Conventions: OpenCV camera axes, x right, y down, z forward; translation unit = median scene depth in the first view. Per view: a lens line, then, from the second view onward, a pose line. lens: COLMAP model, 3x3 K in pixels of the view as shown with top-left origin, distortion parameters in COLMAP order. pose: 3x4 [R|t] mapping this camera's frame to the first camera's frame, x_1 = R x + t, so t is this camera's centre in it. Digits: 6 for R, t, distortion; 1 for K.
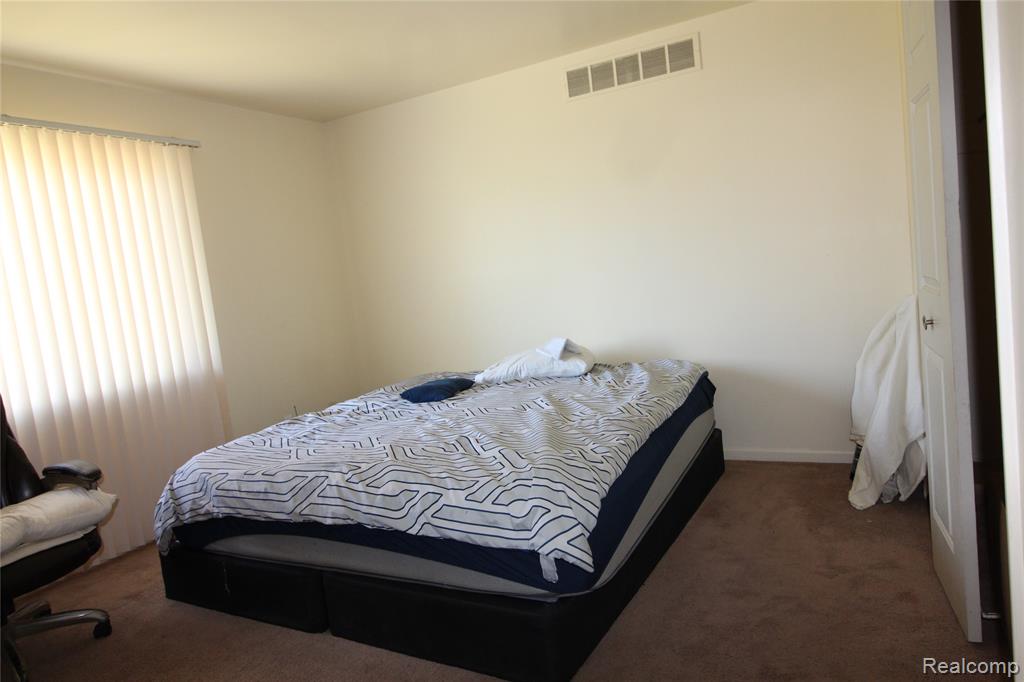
lens RADIAL K [[655.2, 0, 520.3], [0, 655.2, 335.0], [0, 0, 1]] dist [0.007899, -0.010580]
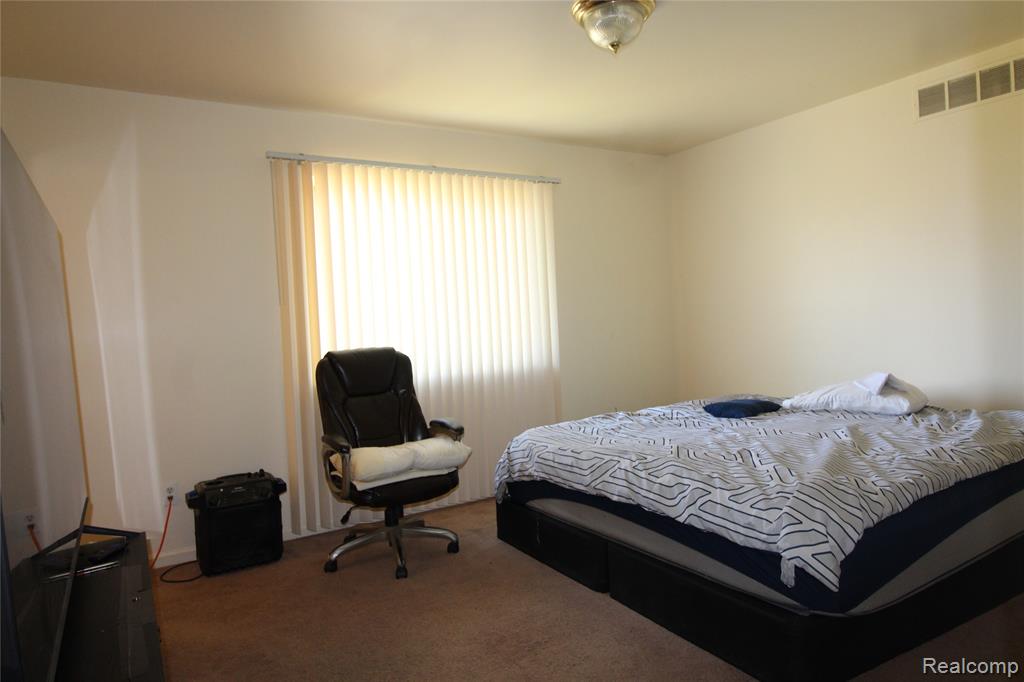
lens RADIAL K [[655.2, 0, 508.7], [0, 655.2, 343.3], [0, 0, 1]] dist [0.007899, -0.010580]
pose [[0.854945, 0.092018, -0.510492, 0.098652], [-0.101933, 0.994754, 0.008595, 0.012011], [0.508605, 0.044688, 0.859839, -0.104910]]
